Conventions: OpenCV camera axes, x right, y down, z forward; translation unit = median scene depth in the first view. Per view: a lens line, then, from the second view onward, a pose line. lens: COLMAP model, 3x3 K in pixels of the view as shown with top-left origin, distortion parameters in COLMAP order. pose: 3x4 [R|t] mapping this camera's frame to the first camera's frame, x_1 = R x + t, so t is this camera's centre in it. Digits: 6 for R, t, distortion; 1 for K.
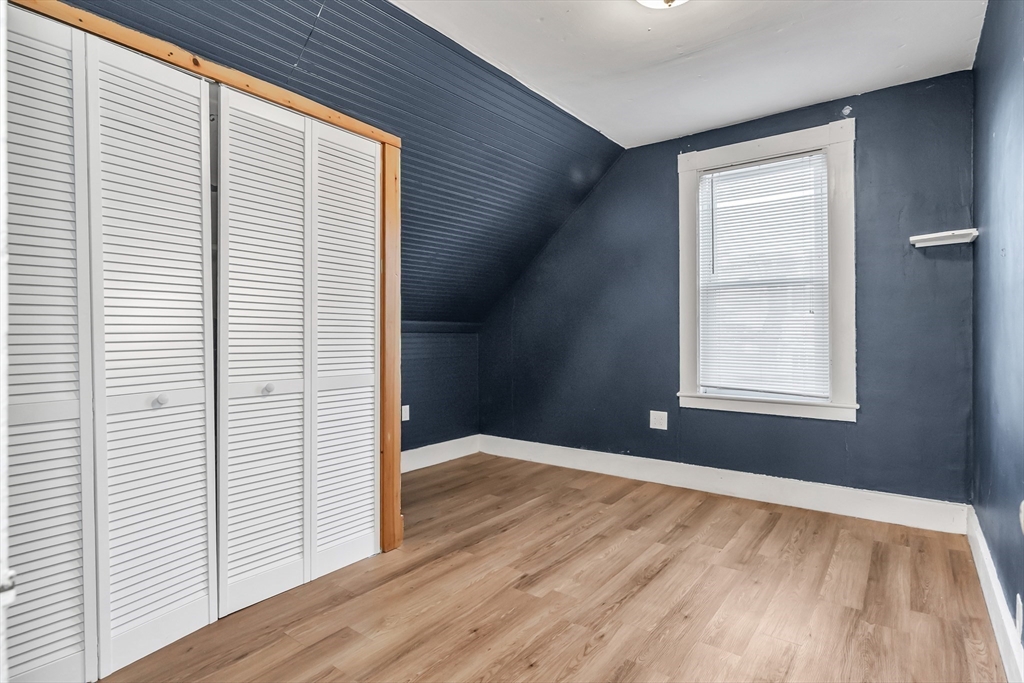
lens RADIAL K [[516.9, 0, 507.9], [0, 516.9, 338.9], [0, 0, 1]] dist [0.003921, 0.000006]
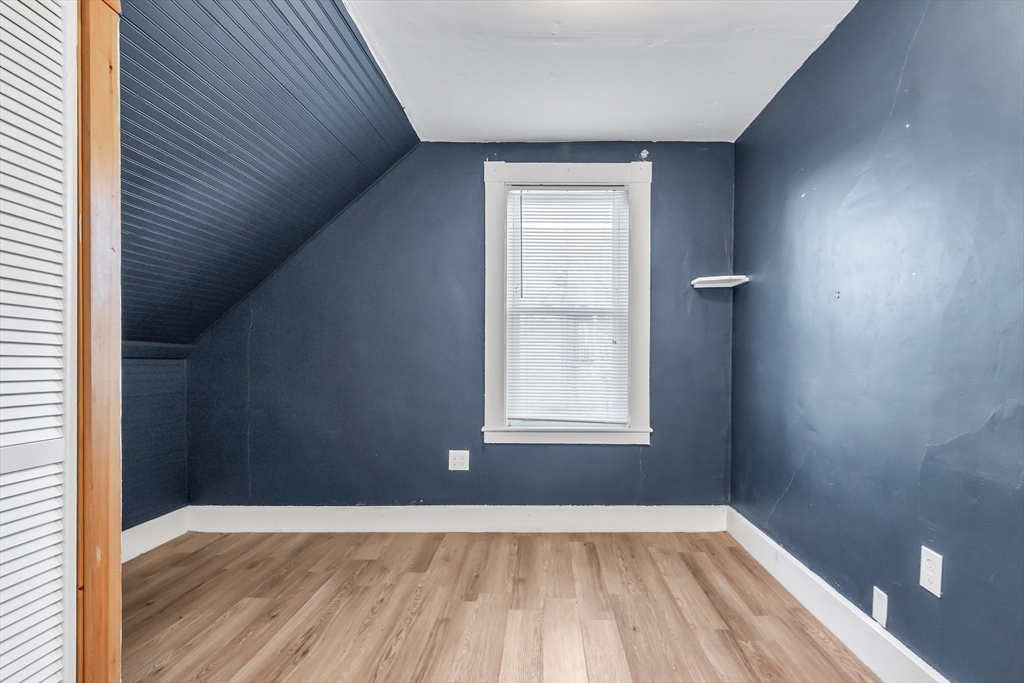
lens RADIAL K [[516.9, 0, 522.9], [0, 516.9, 370.2], [0, 0, 1]] dist [0.003921, 0.000006]
pose [[0.796790, -0.004410, 0.604240, -0.187123], [0.000110, 0.999974, 0.007154, -0.002673], [-0.604256, -0.005634, 0.796770, 0.292423]]
